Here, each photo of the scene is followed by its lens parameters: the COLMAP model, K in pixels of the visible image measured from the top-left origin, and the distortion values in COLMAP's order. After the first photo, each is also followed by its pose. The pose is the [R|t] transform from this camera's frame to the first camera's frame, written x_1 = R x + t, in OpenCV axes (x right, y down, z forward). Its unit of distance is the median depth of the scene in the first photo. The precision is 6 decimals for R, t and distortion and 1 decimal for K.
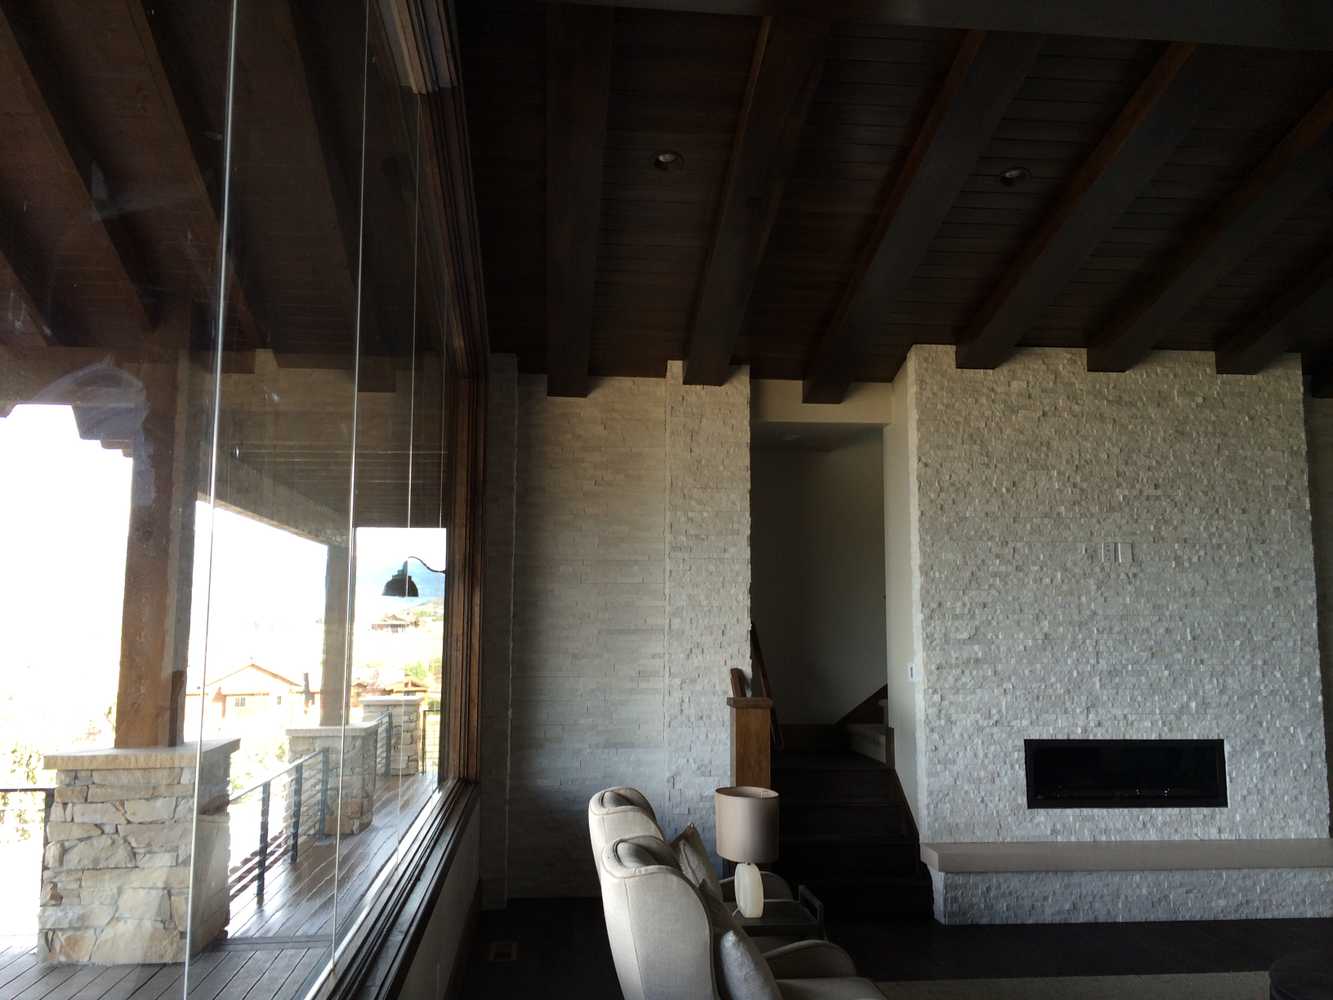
lens RADIAL K [[1130.4, 0, 671.0], [0, 1130.4, 499.2], [0, 0, 1]] dist [0.089214, -0.106158]
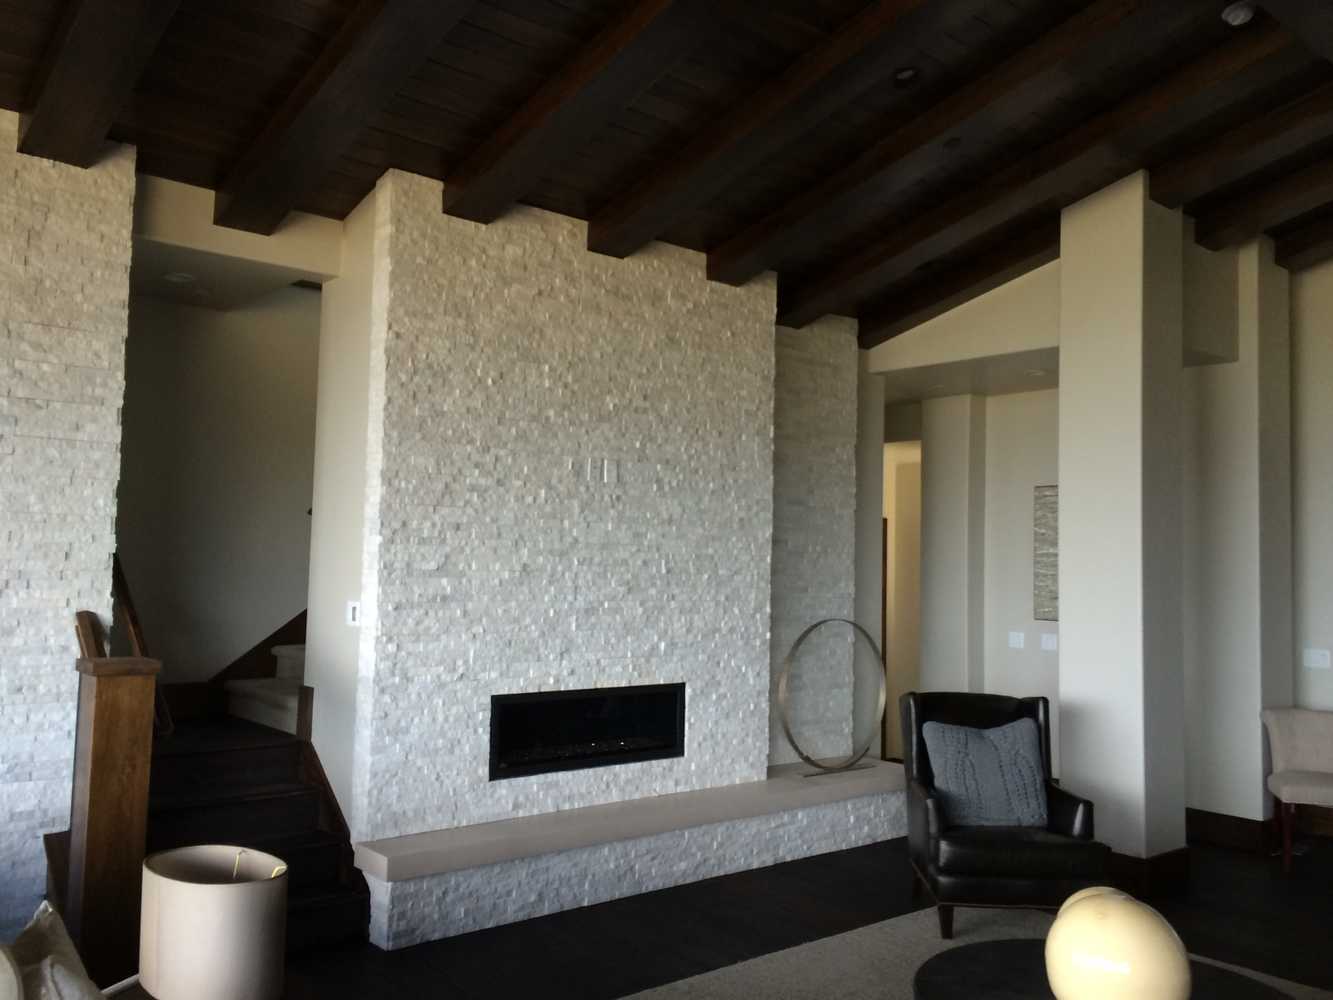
lens RADIAL K [[1130.4, 0, 671.6], [0, 1130.4, 495.2], [0, 0, 1]] dist [0.089214, -0.106158]
pose [[0.820305, 0.052993, 0.569467, -0.045286], [-0.086362, 0.995758, 0.031740, 0.034284], [-0.565369, -0.075216, 0.821402, 0.281569]]
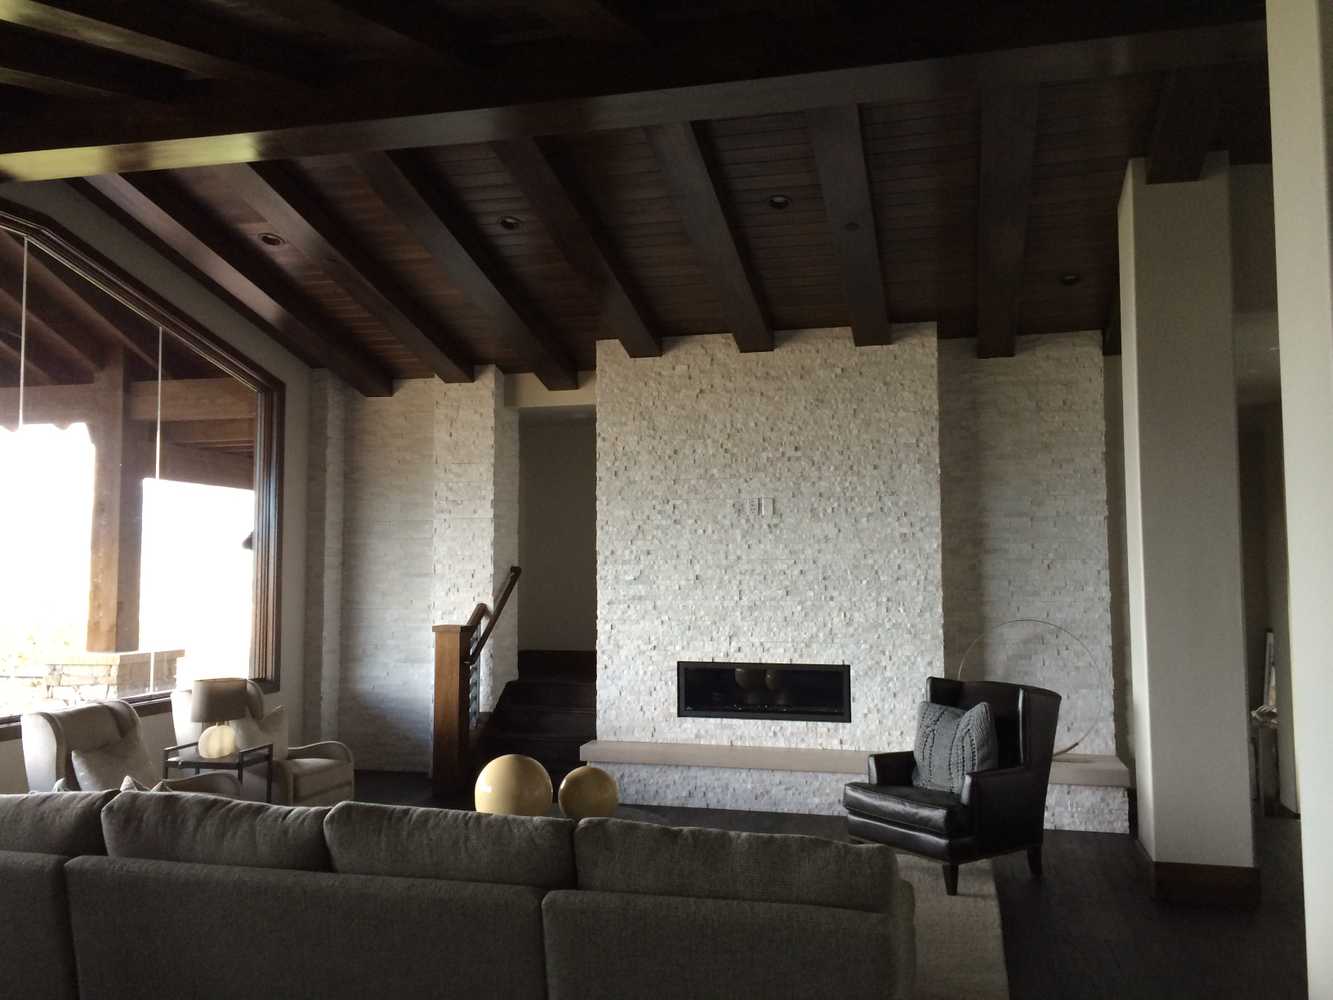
lens RADIAL K [[1130.4, 0, 639.7], [0, 1130.4, 501.2], [0, 0, 1]] dist [0.089214, -0.106158]
pose [[0.935386, -0.024742, -0.352761, 0.688136], [0.042223, 0.998227, 0.041945, -0.013098], [0.351098, -0.054129, 0.934773, -0.135682]]
